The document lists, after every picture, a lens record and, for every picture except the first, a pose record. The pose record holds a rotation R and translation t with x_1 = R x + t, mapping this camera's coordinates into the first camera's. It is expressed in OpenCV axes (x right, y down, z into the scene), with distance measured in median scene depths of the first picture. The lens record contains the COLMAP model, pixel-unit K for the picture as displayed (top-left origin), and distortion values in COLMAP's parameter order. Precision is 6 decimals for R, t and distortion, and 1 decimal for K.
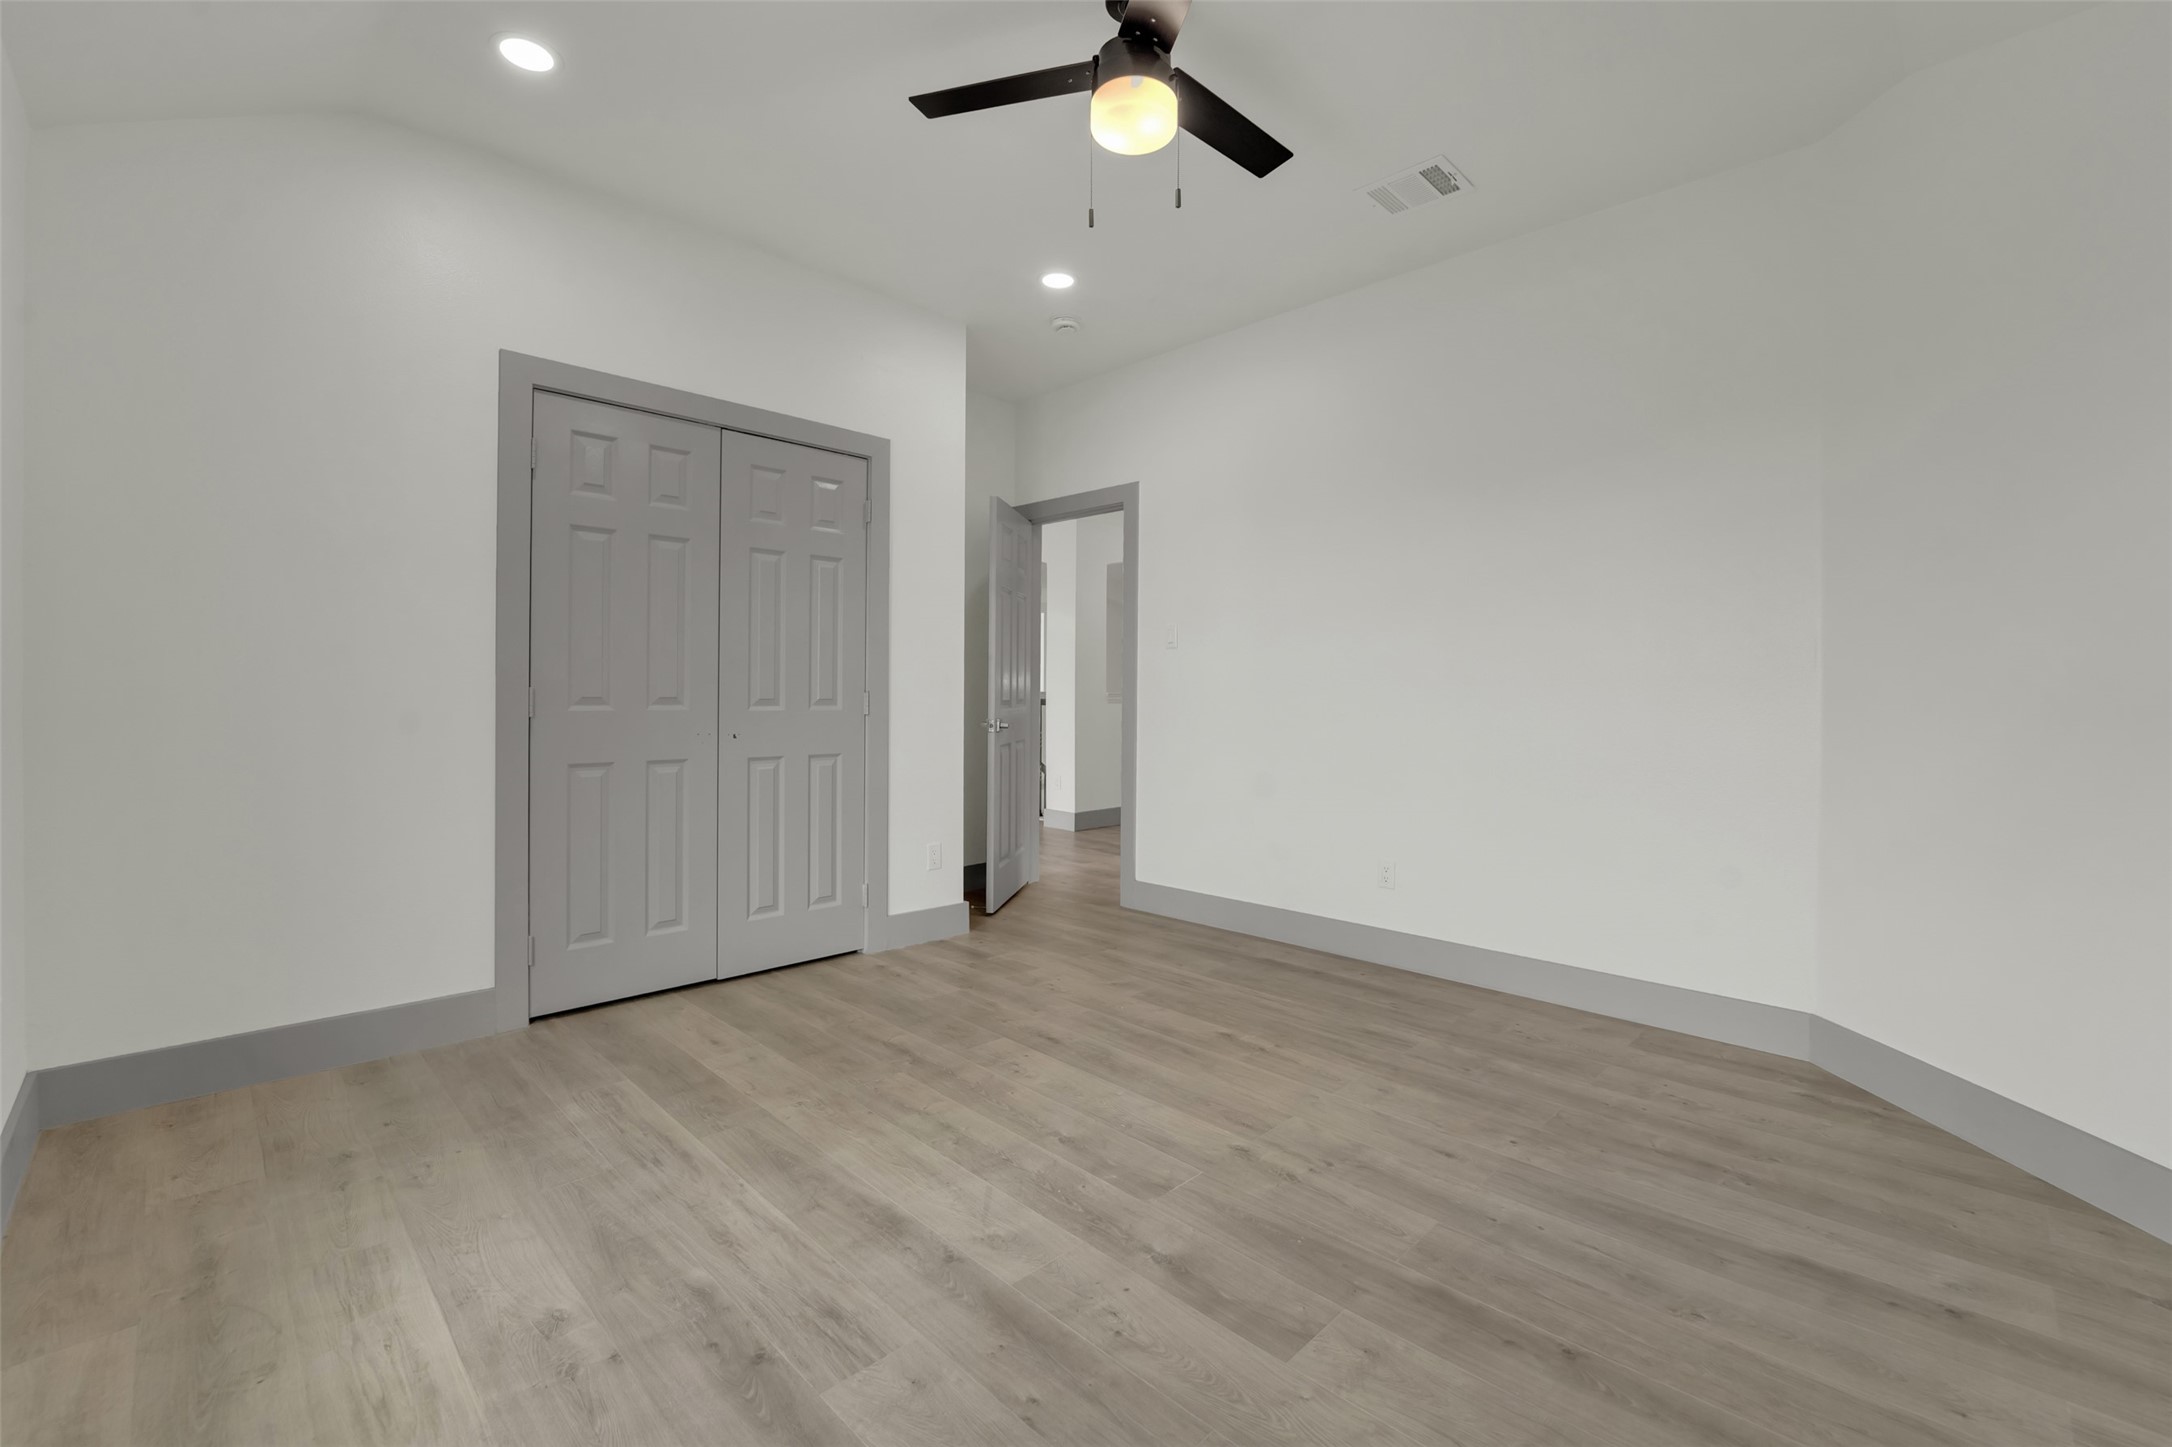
lens RADIAL K [[915.7, 0, 1112.9], [0, 915.7, 712.8], [0, 0, 1]] dist [-0.002156, -0.000406]
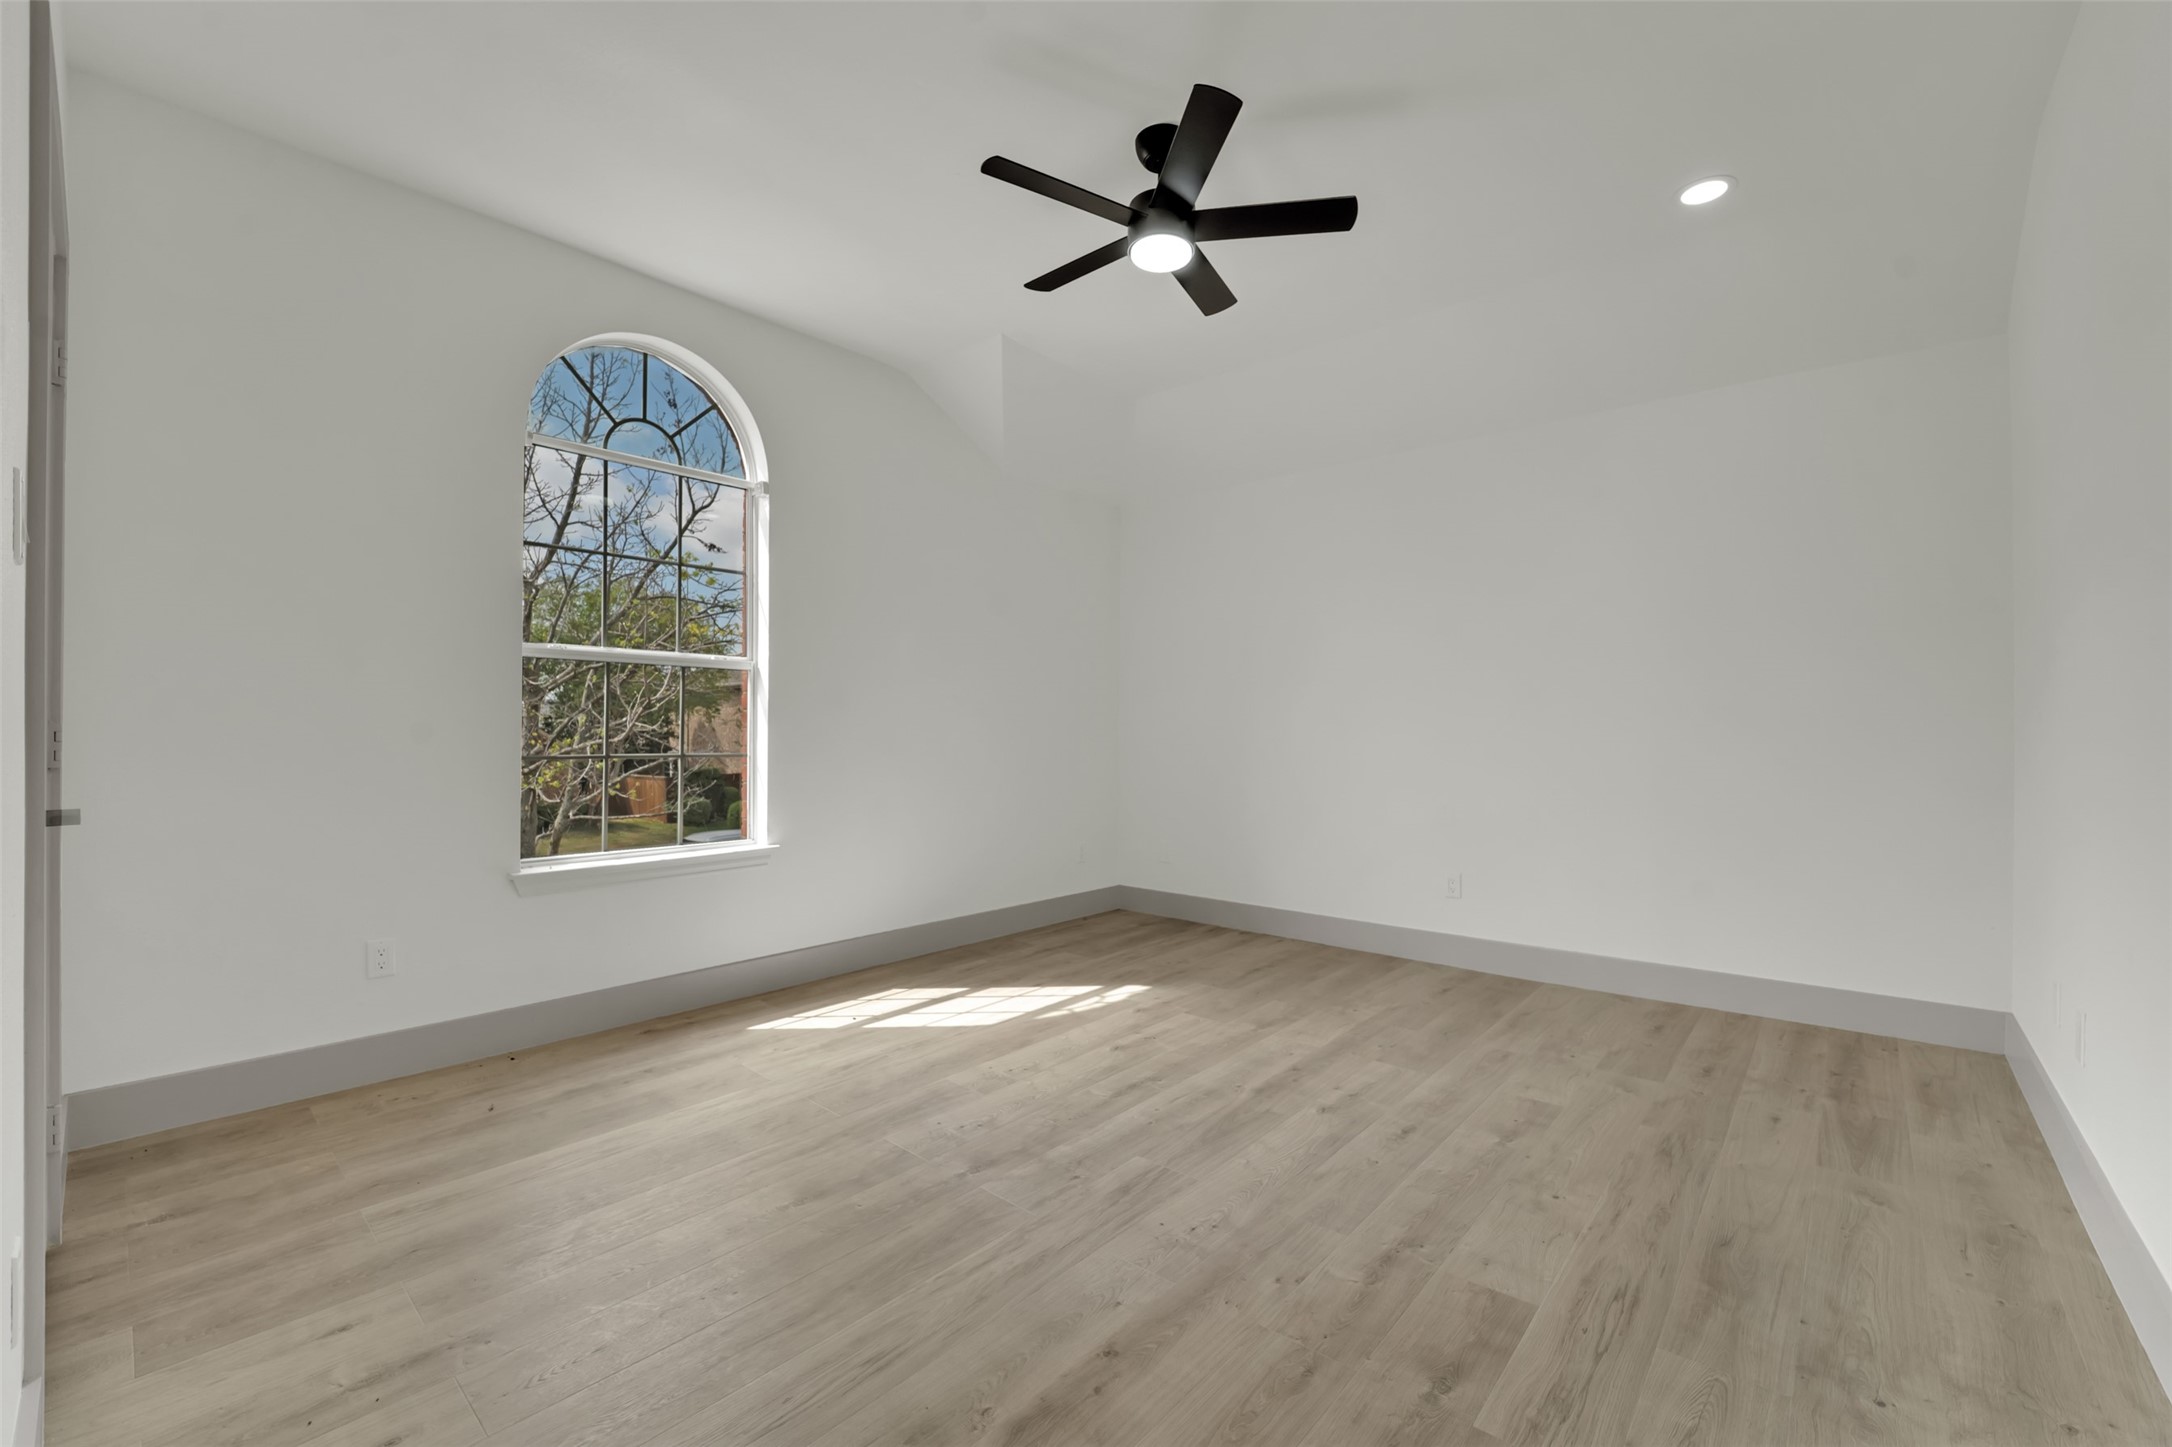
lens RADIAL K [[915.7, 0, 1112.9], [0, 915.7, 712.8], [0, 0, 1]] dist [-0.002156, -0.000406]
pose [[-0.082728, -0.000967, 0.996572, -0.610181], [0.018191, 0.999831, 0.002480, -0.033079], [-0.996406, 0.018334, -0.082697, 1.089173]]
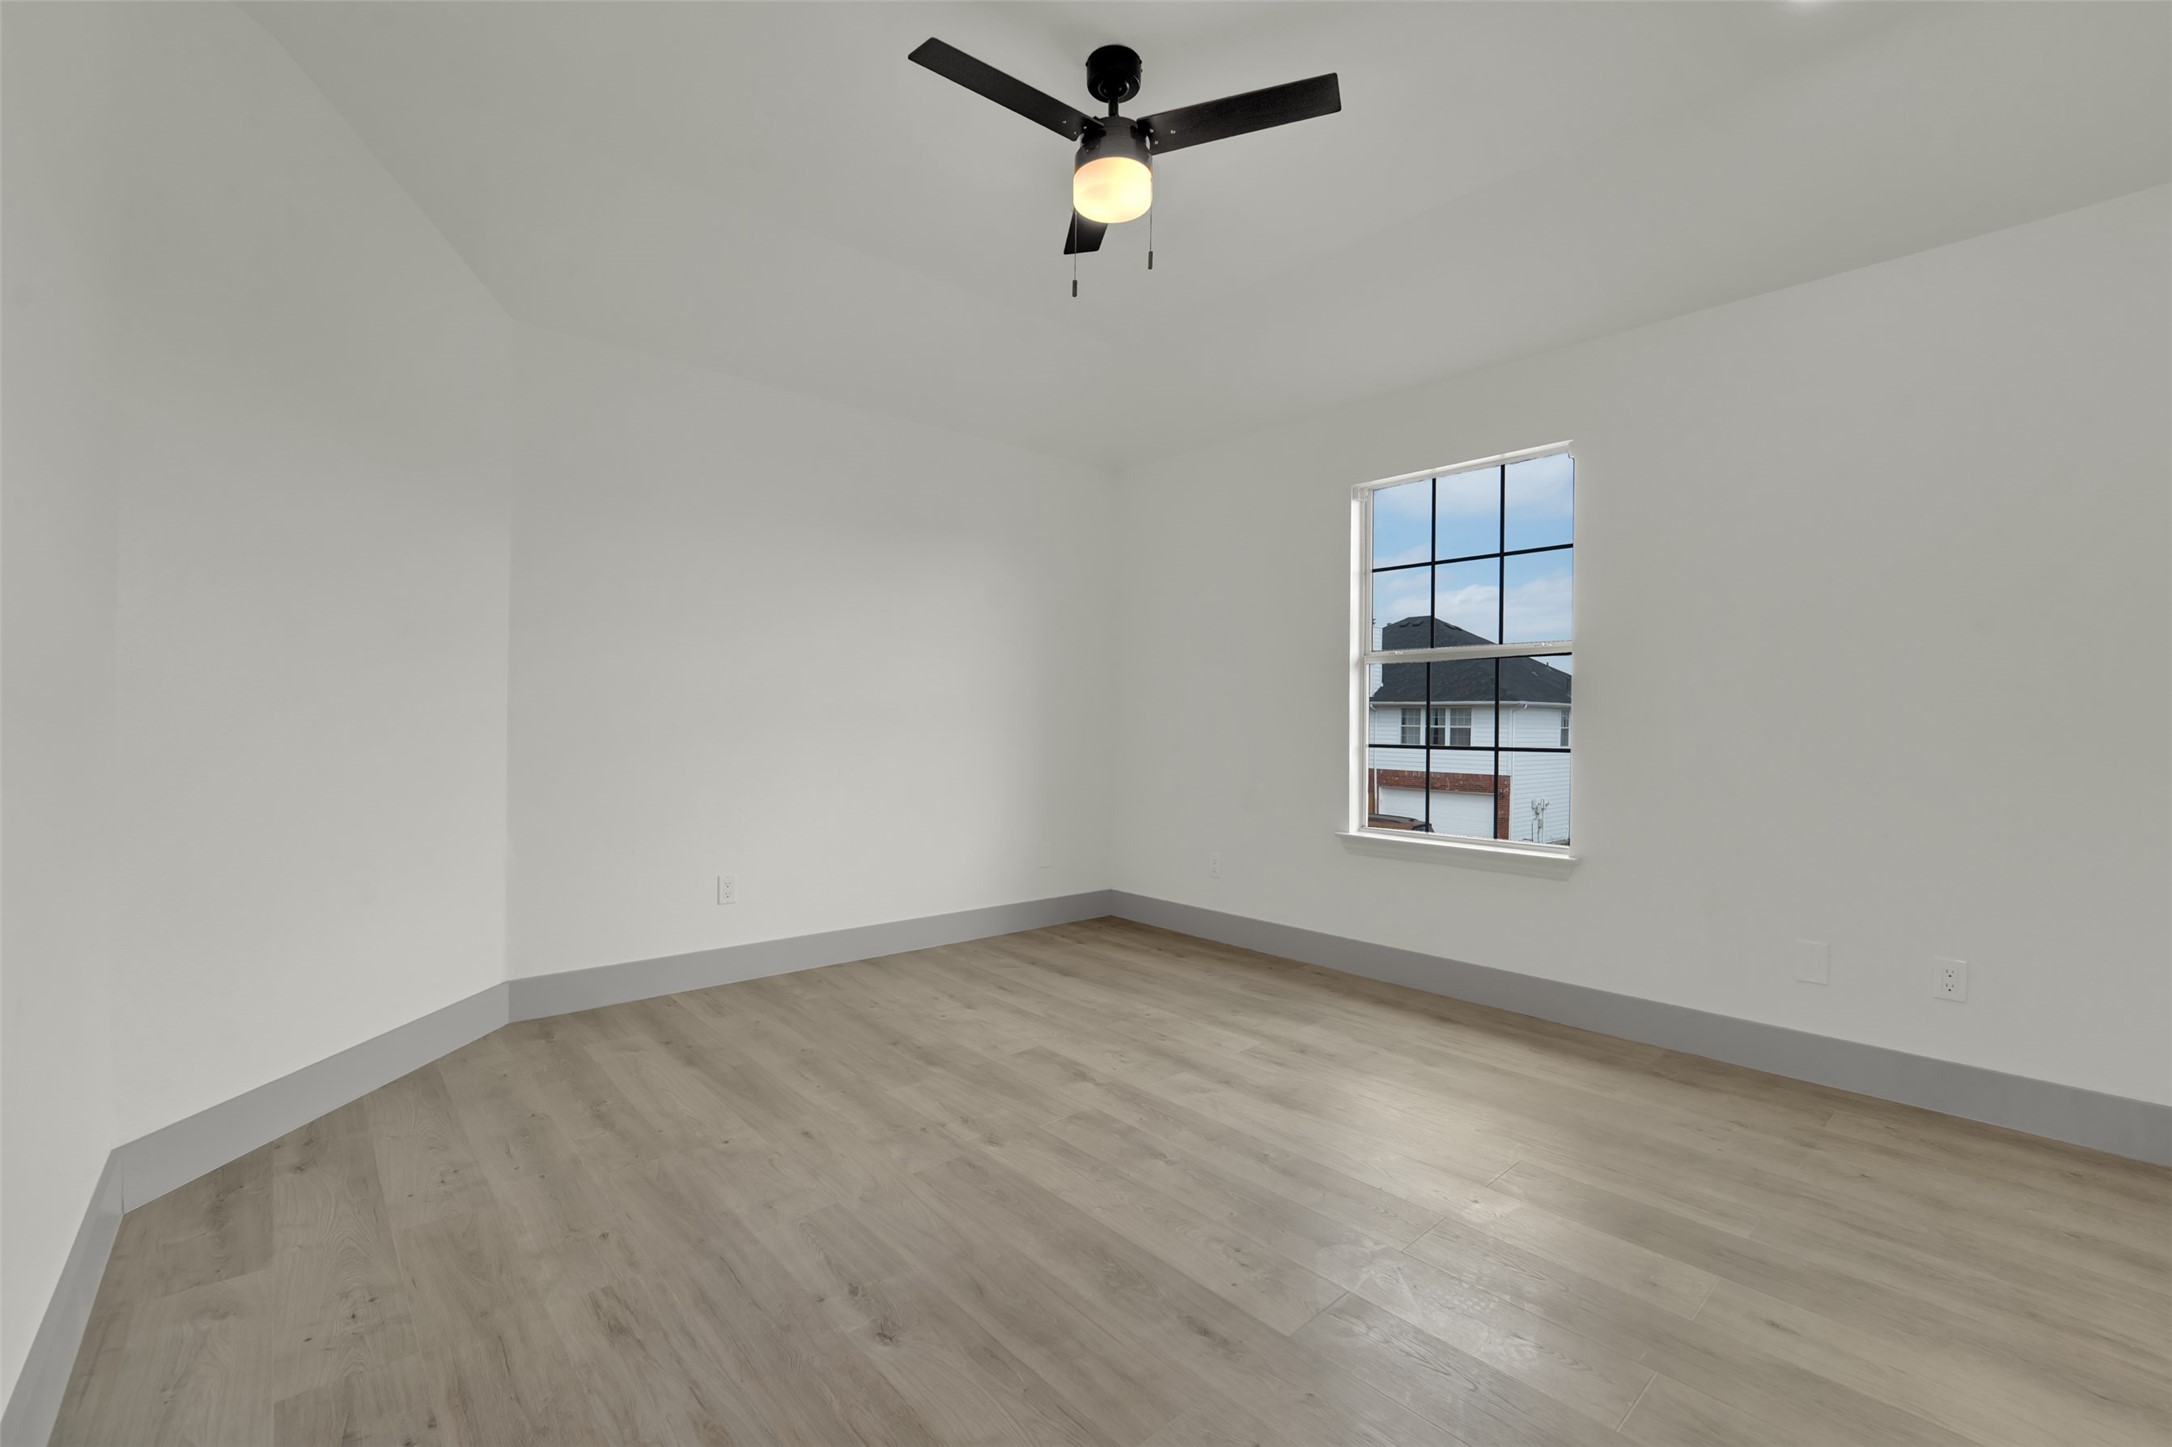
lens RADIAL K [[915.7, 0, 1112.9], [0, 915.7, 712.8], [0, 0, 1]] dist [-0.002156, -0.000406]
pose [[-0.998414, -0.018548, 0.053156, -0.045208], [-0.017476, 0.999636, 0.020559, -0.045331], [-0.053518, 0.019598, -0.998375, 2.034402]]
